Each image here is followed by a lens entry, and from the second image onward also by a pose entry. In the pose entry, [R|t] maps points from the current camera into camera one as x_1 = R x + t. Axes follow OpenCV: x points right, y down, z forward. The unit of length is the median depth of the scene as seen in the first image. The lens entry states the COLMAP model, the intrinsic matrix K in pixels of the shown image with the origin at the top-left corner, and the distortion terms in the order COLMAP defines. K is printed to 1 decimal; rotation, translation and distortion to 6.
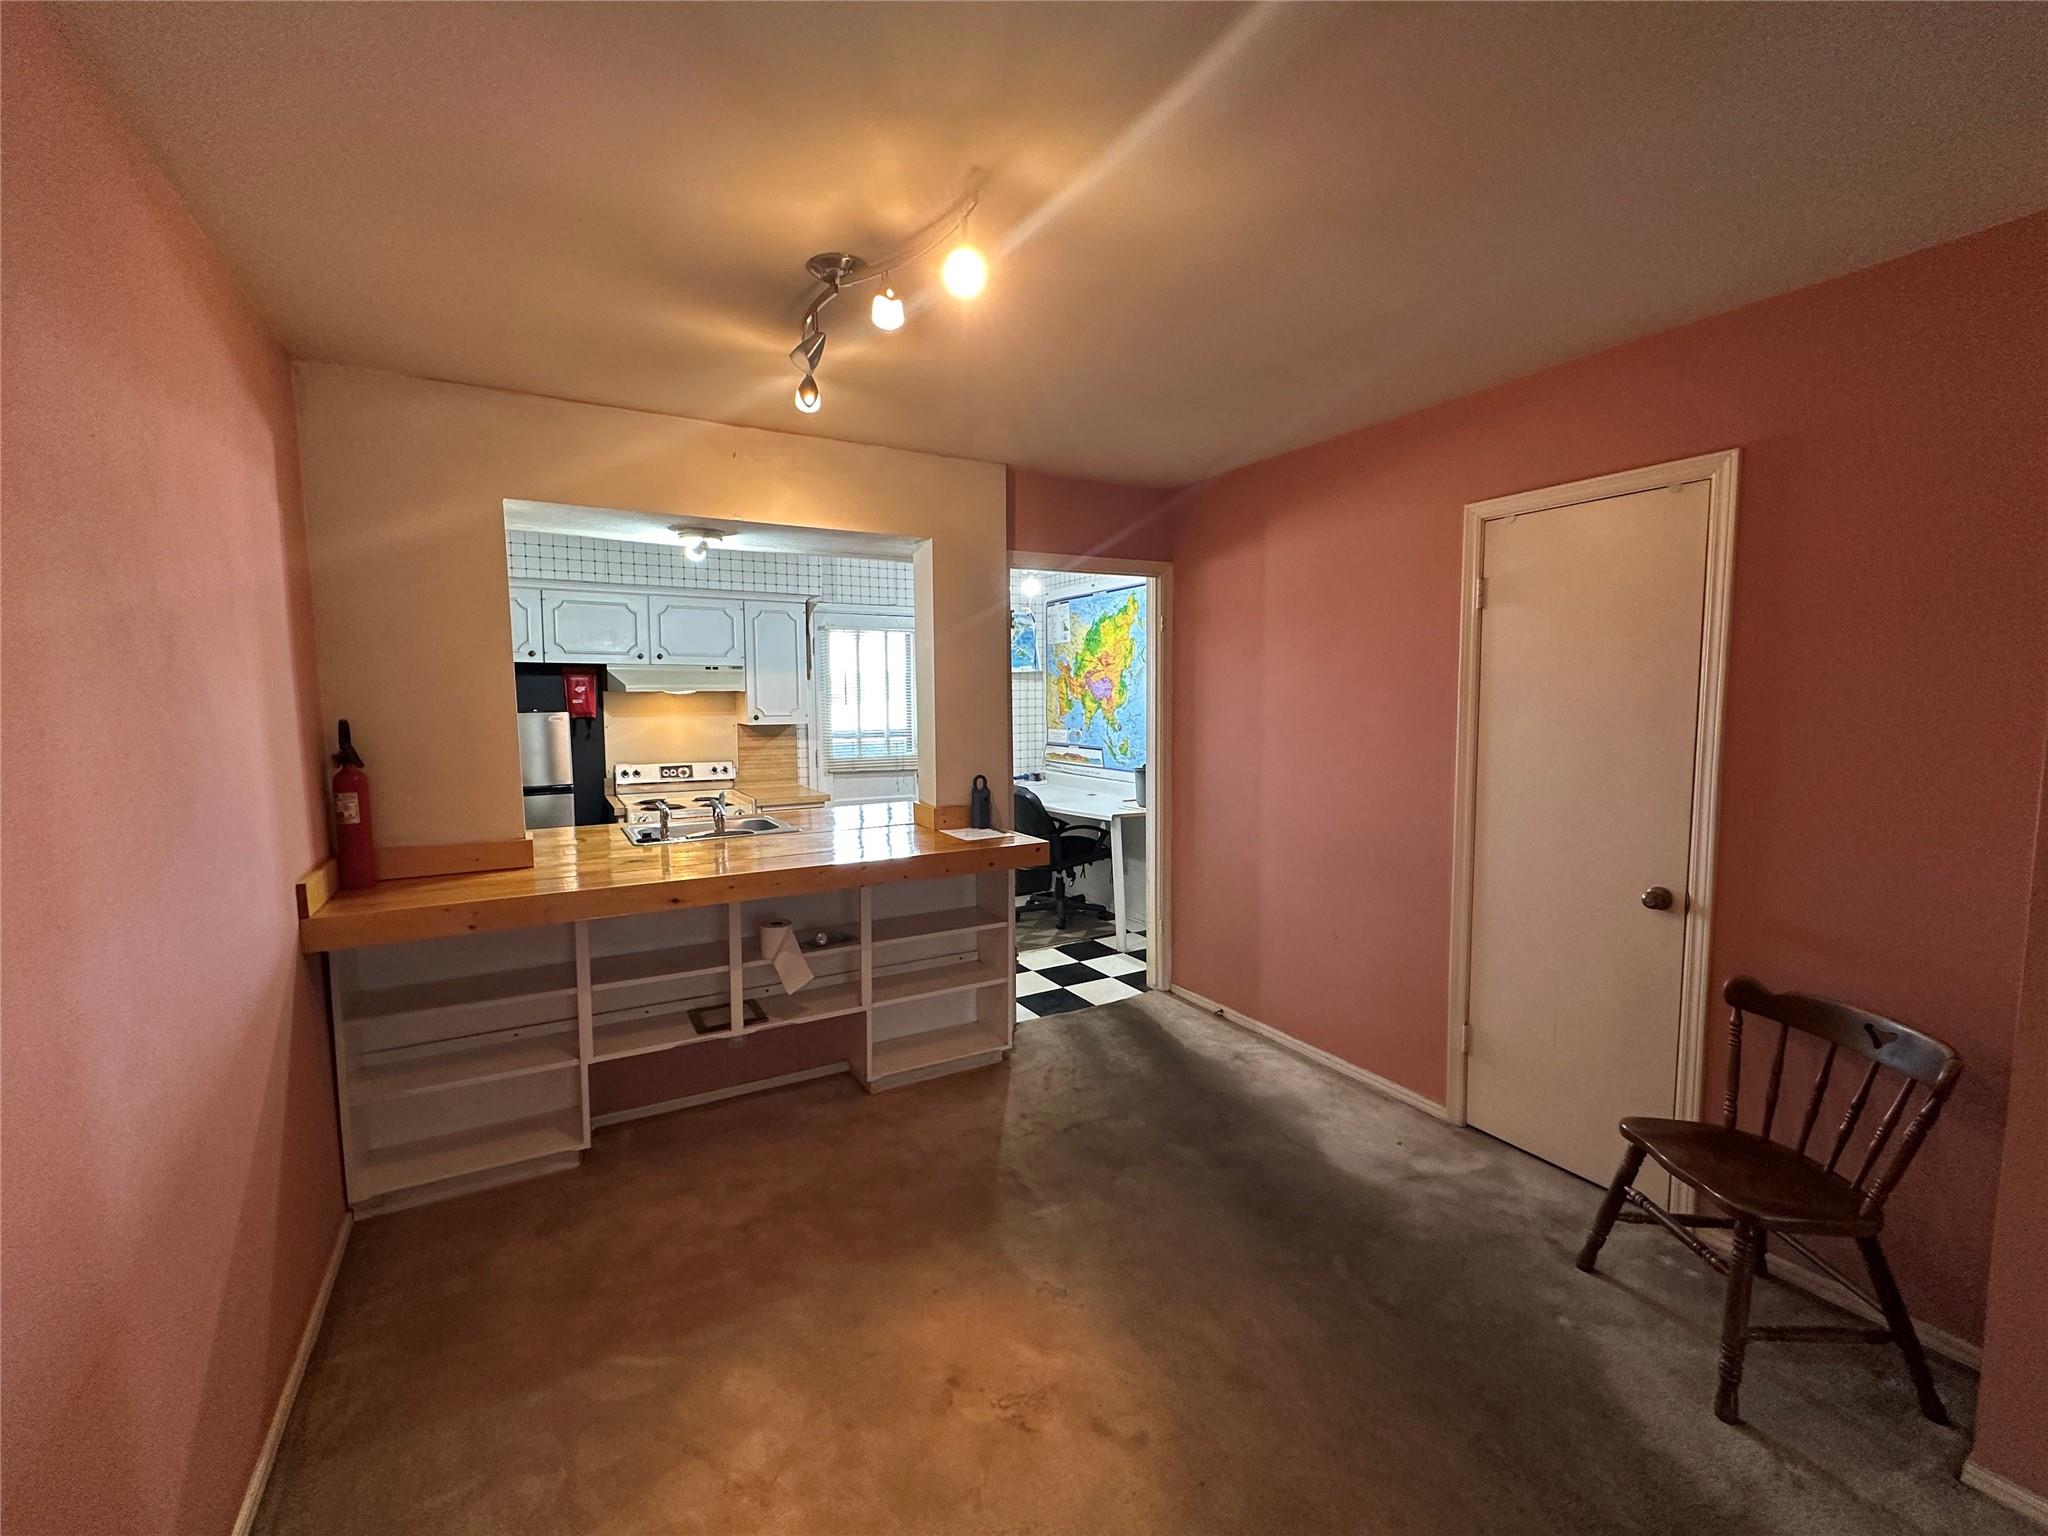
lens RADIAL K [[821.1, 0, 1021.0], [0, 821.1, 770.4], [0, 0, 1]] dist [-0.002967, 0.000635]
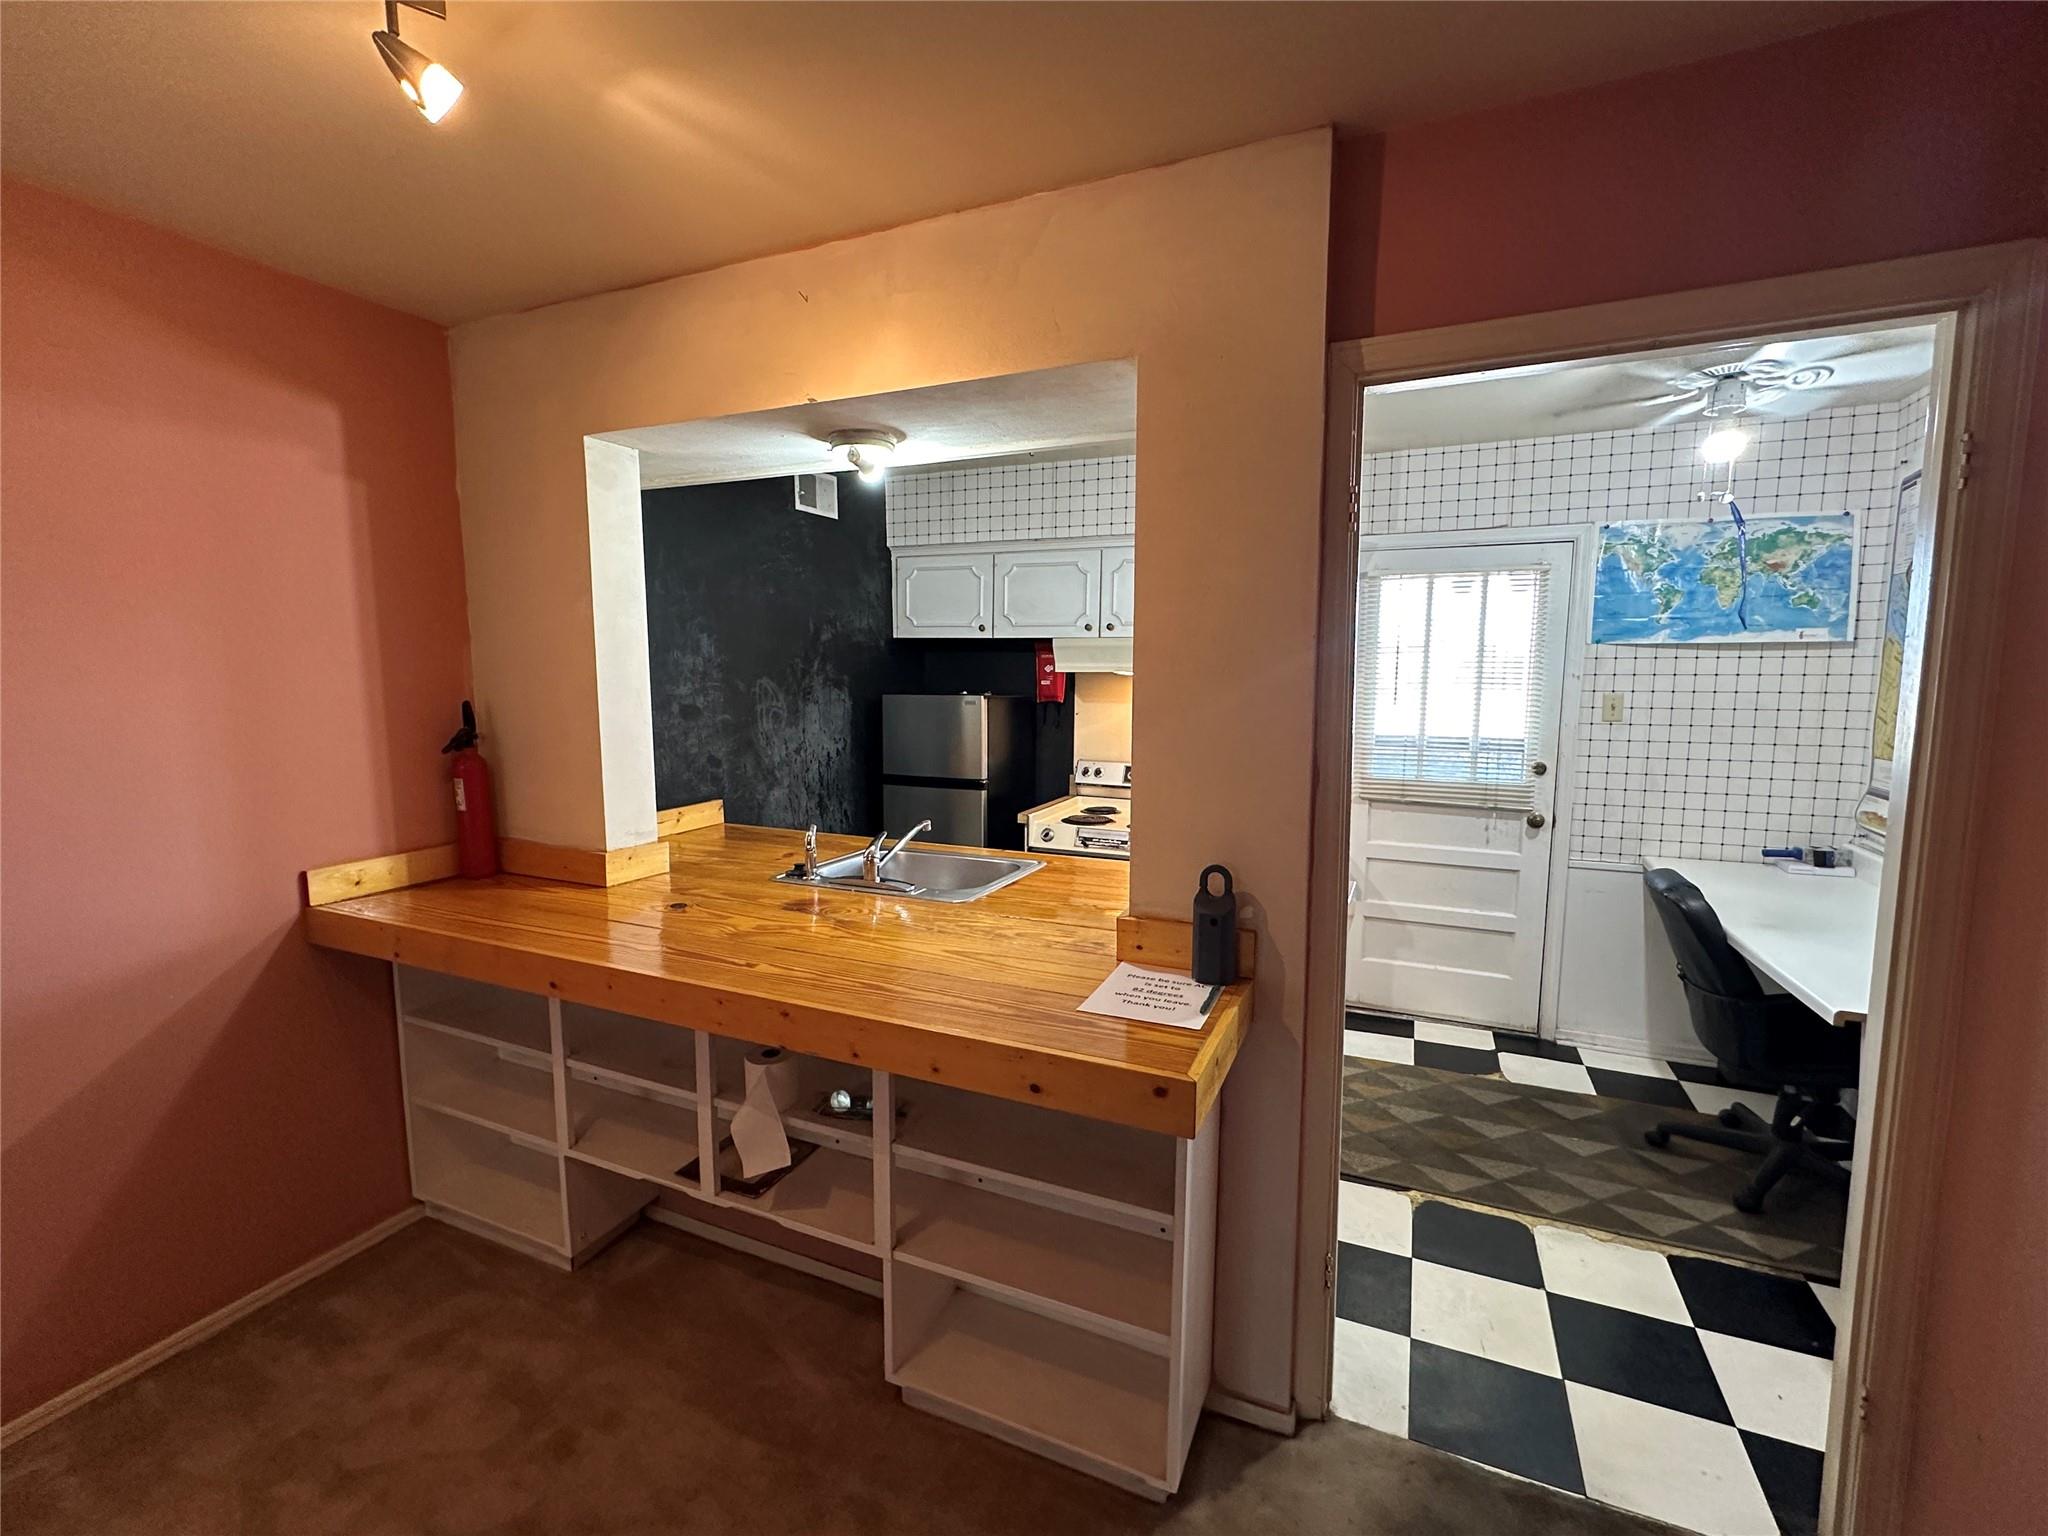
lens RADIAL K [[876.6, 0, 1028.4], [0, 876.6, 772.0], [0, 0, 1]] dist [-0.001767, -0.000456]
pose [[0.600678, 0.099270, -0.793304, 0.176870], [-0.082248, 0.994670, 0.062191, -0.044519], [0.795249, 0.027890, 0.605641, 0.413289]]
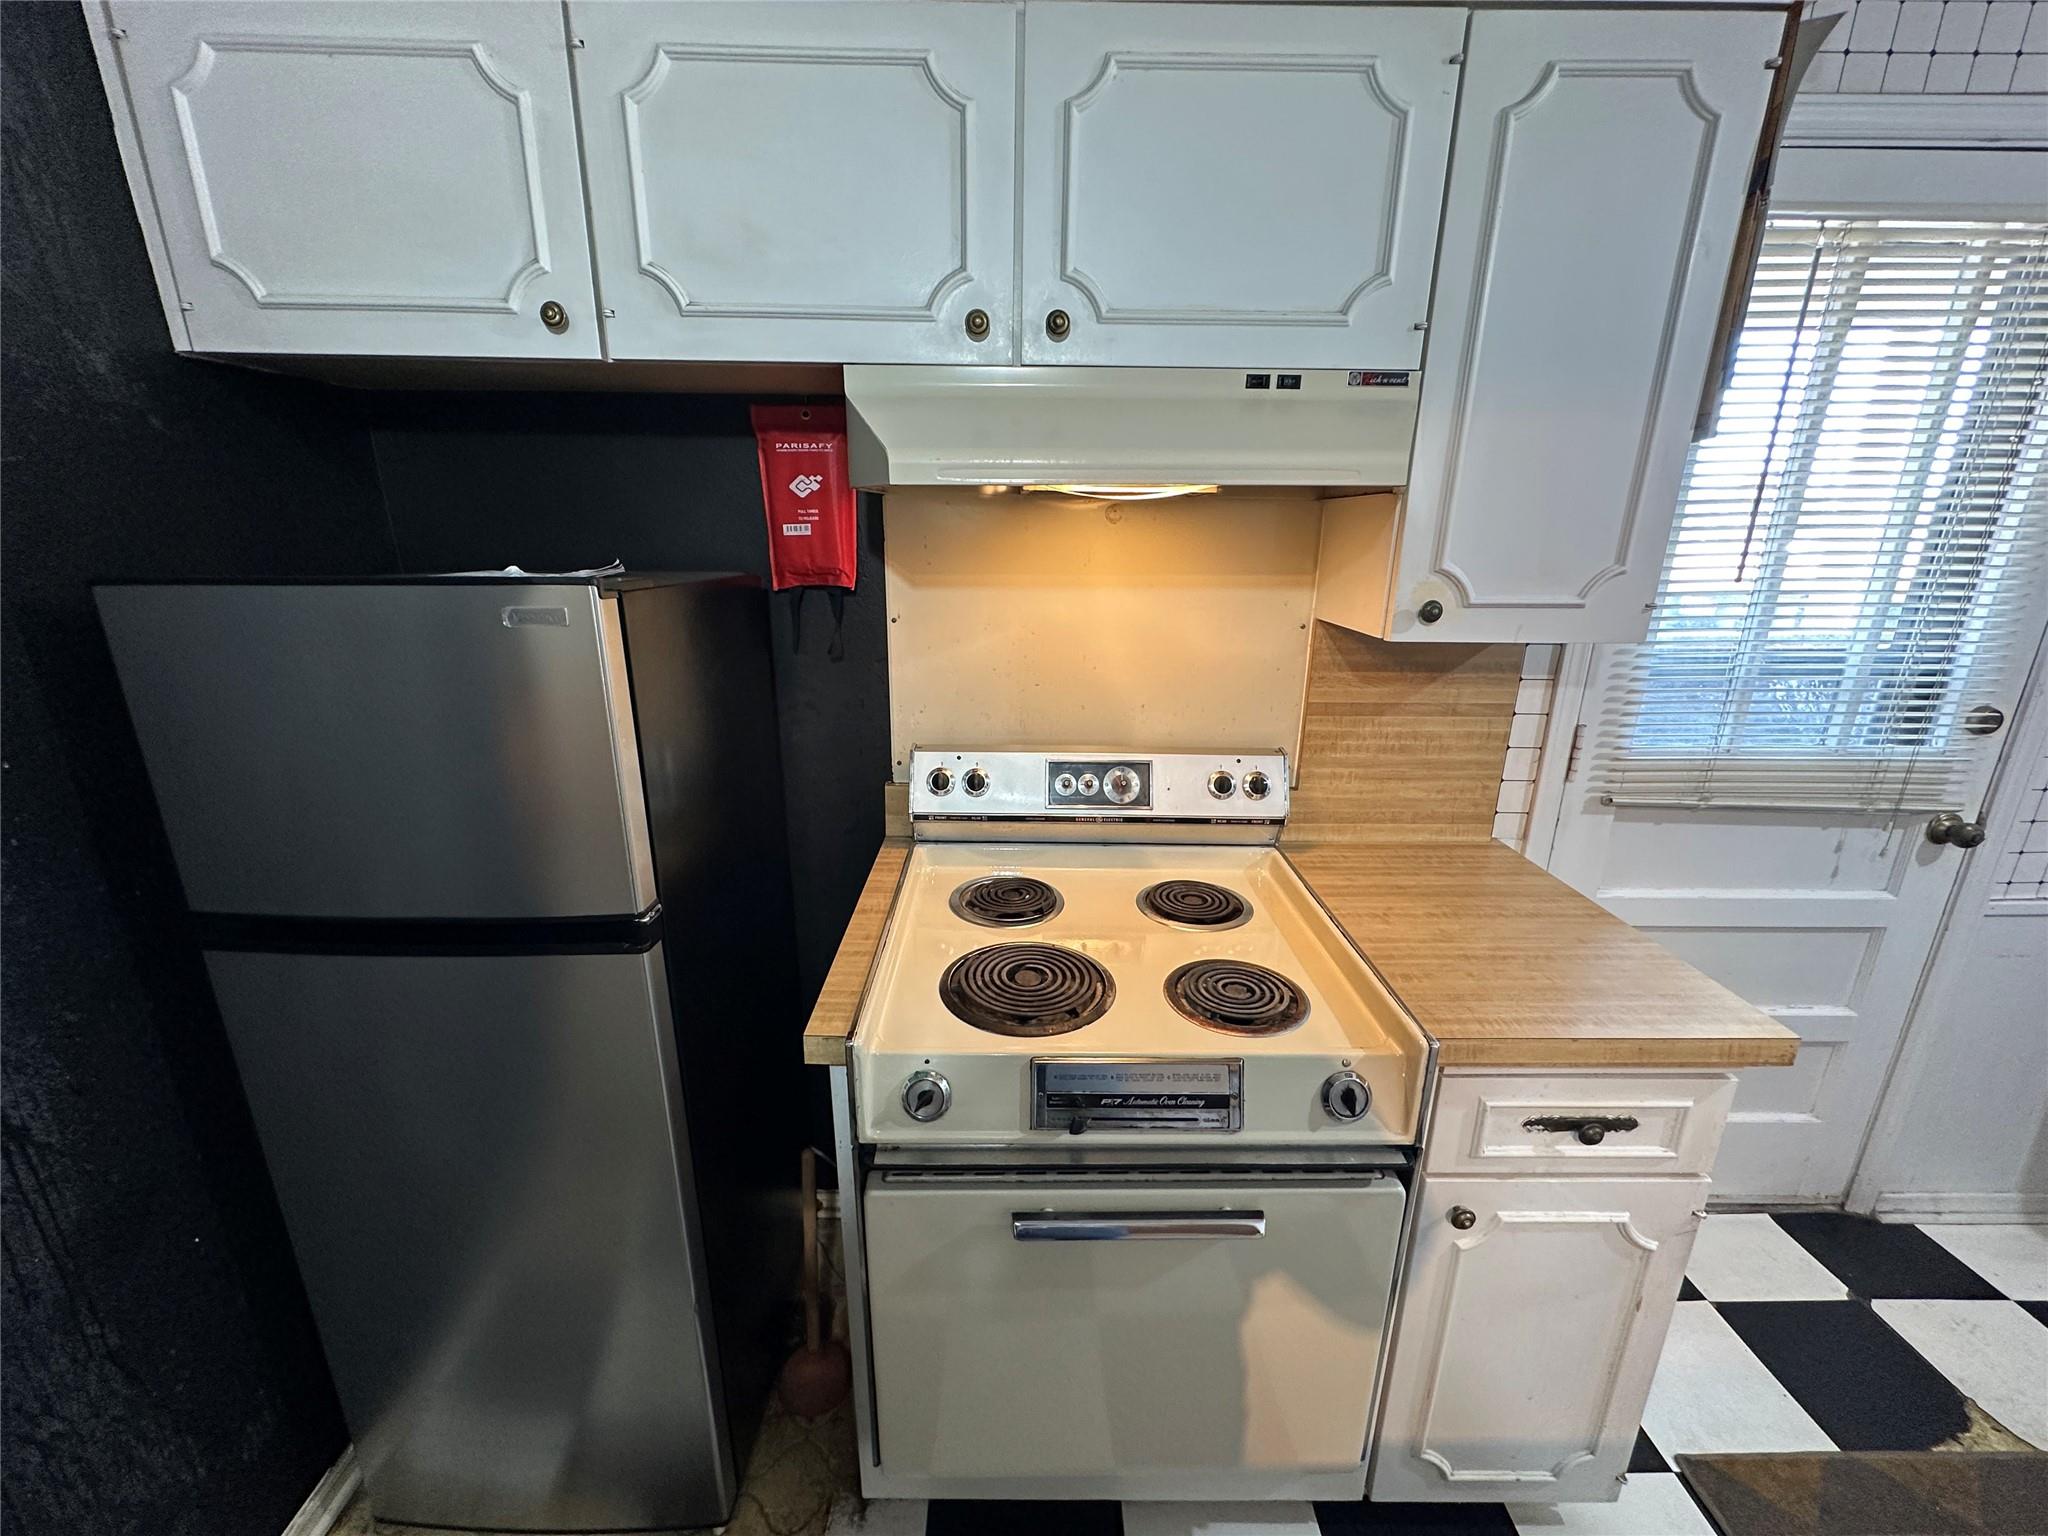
lens RADIAL K [[829.4, 0, 1028.1], [0, 829.4, 769.9], [0, 0, 1]] dist [0.000939, 0.000273]
pose [[0.866723, 0.151012, -0.475381, -0.304361], [-0.054954, 0.976177, 0.209903, -0.064286], [0.495753, -0.155804, 0.854373, 0.741844]]
